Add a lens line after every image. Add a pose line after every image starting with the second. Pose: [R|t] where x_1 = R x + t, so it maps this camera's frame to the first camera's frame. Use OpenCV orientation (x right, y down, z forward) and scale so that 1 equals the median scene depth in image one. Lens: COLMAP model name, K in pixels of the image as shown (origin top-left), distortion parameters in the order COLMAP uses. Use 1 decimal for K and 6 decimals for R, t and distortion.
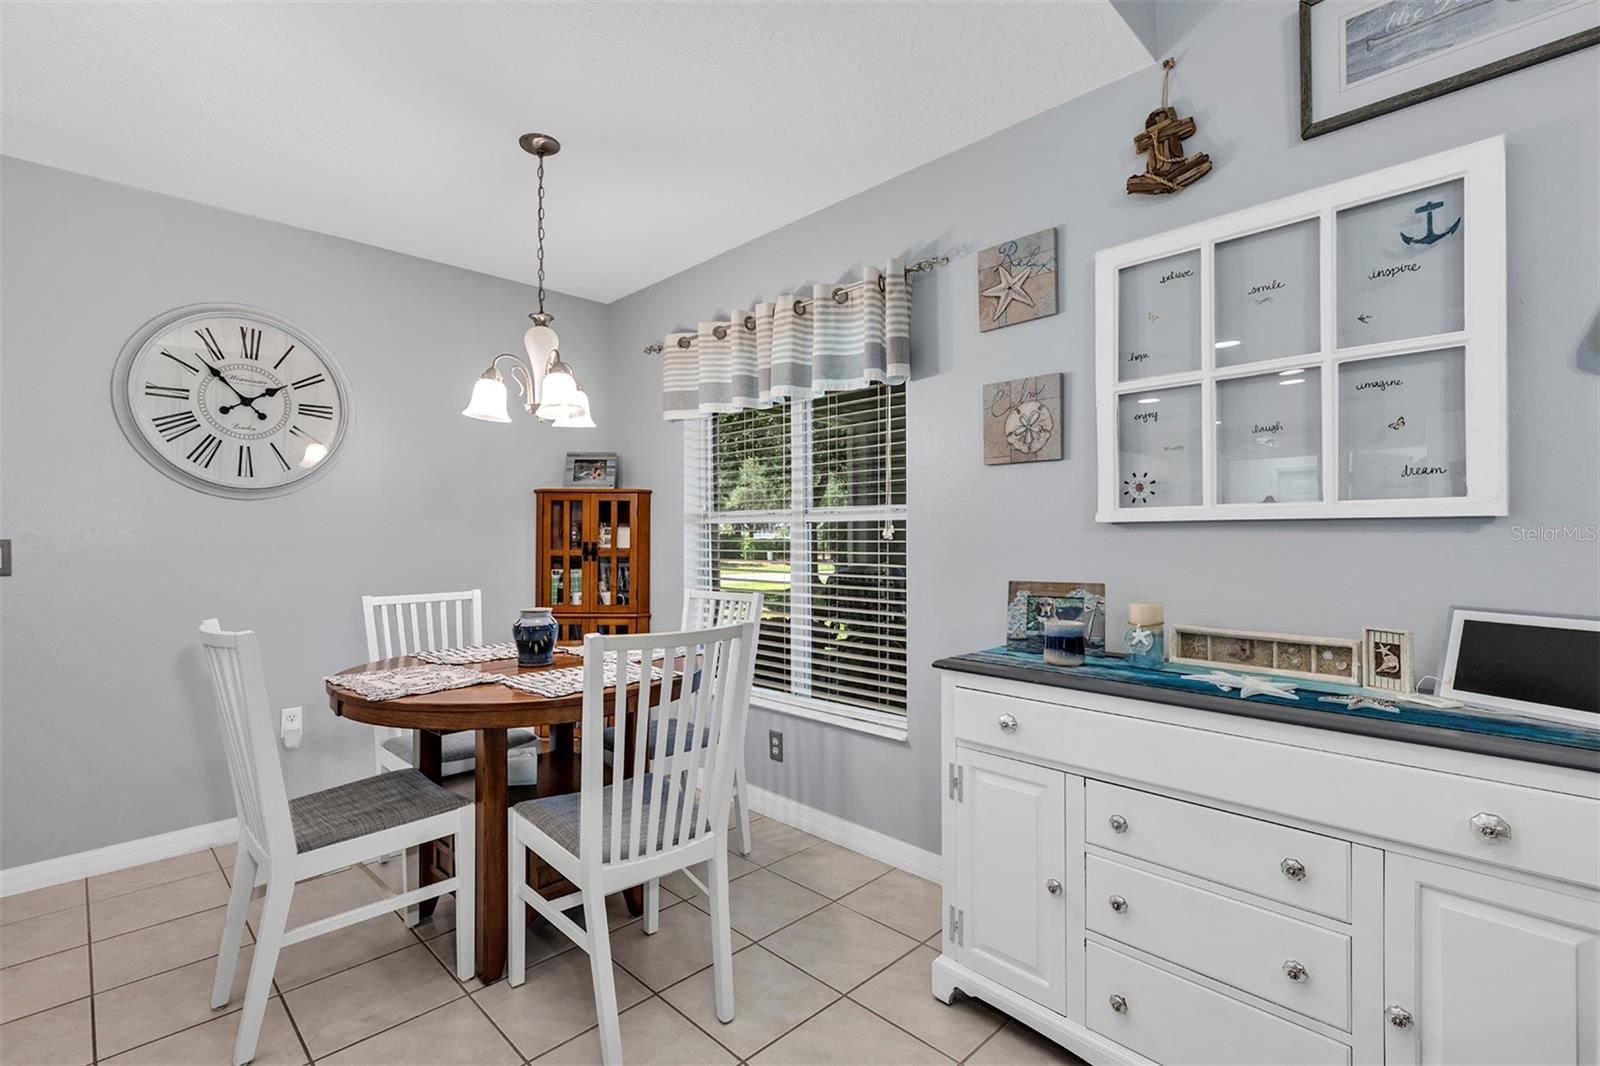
lens RADIAL K [[729.9, 0, 793.4], [0, 729.9, 533.0], [0, 0, 1]] dist [-0.000764, -0.000004]
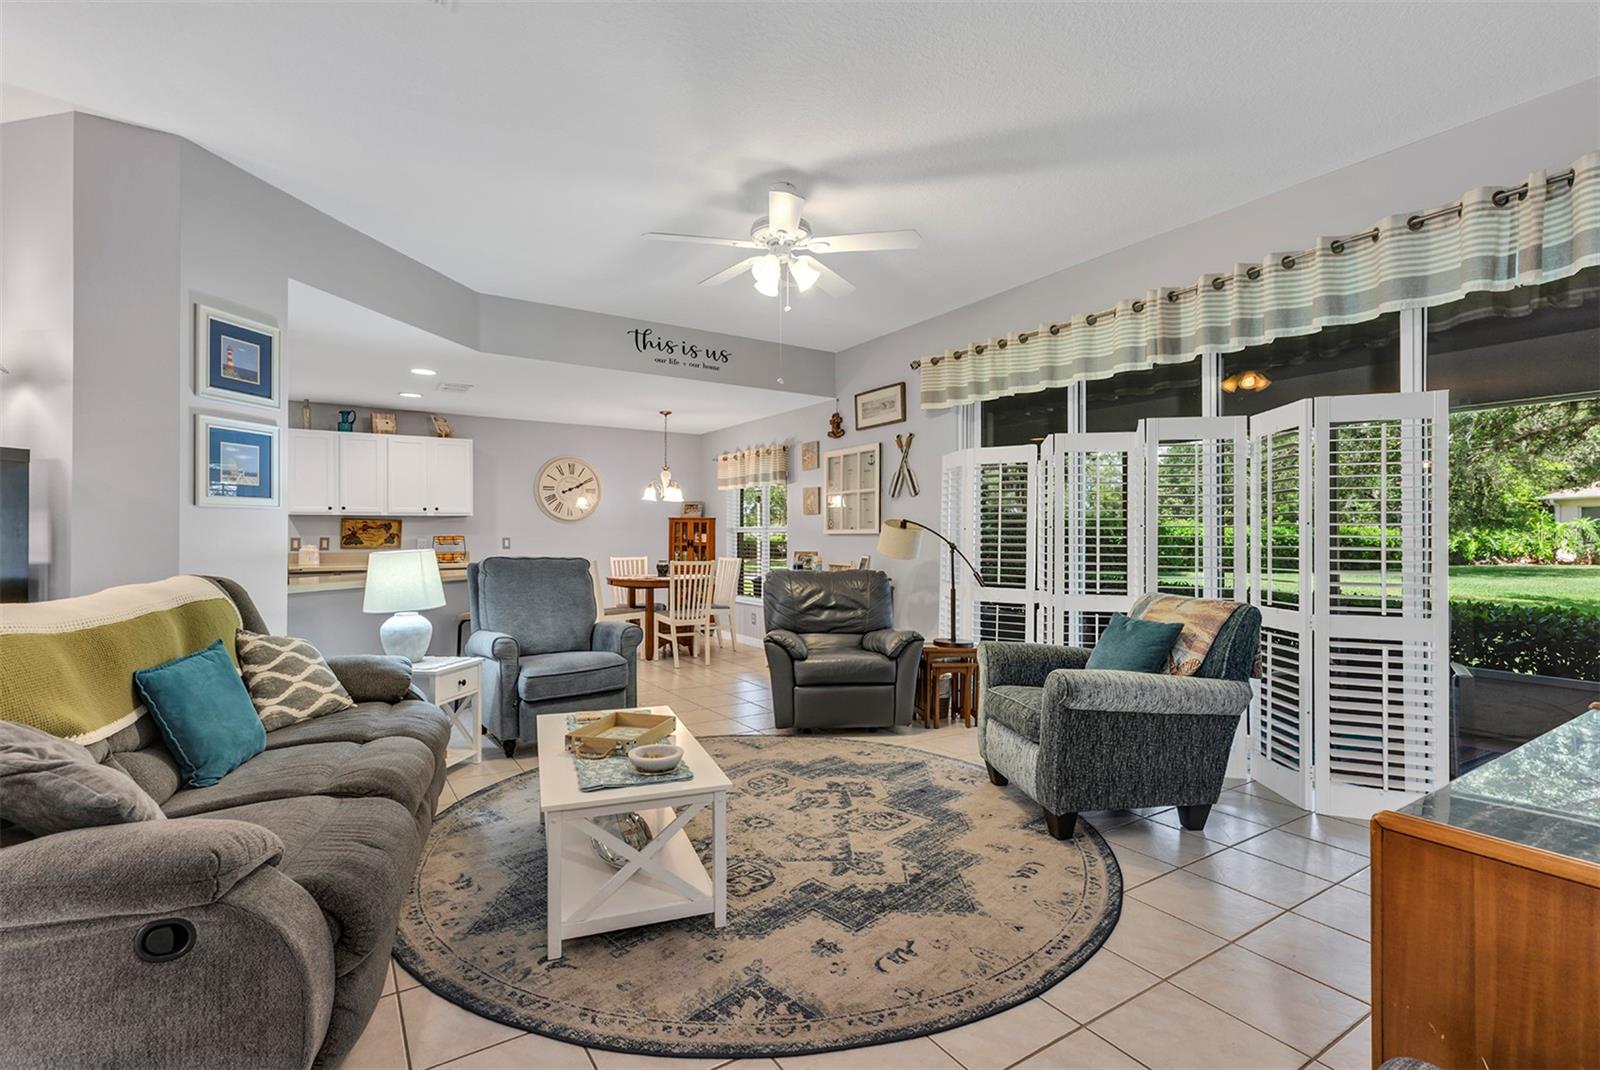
lens RADIAL K [[729.9, 0, 793.4], [0, 729.9, 535.0], [0, 0, 1]] dist [-0.000764, -0.000004]
pose [[0.978496, 0.004282, -0.206220, 0.729484], [-0.004356, 0.999991, 0.000094, -0.007257], [0.206218, 0.000806, 0.978506, -1.699414]]
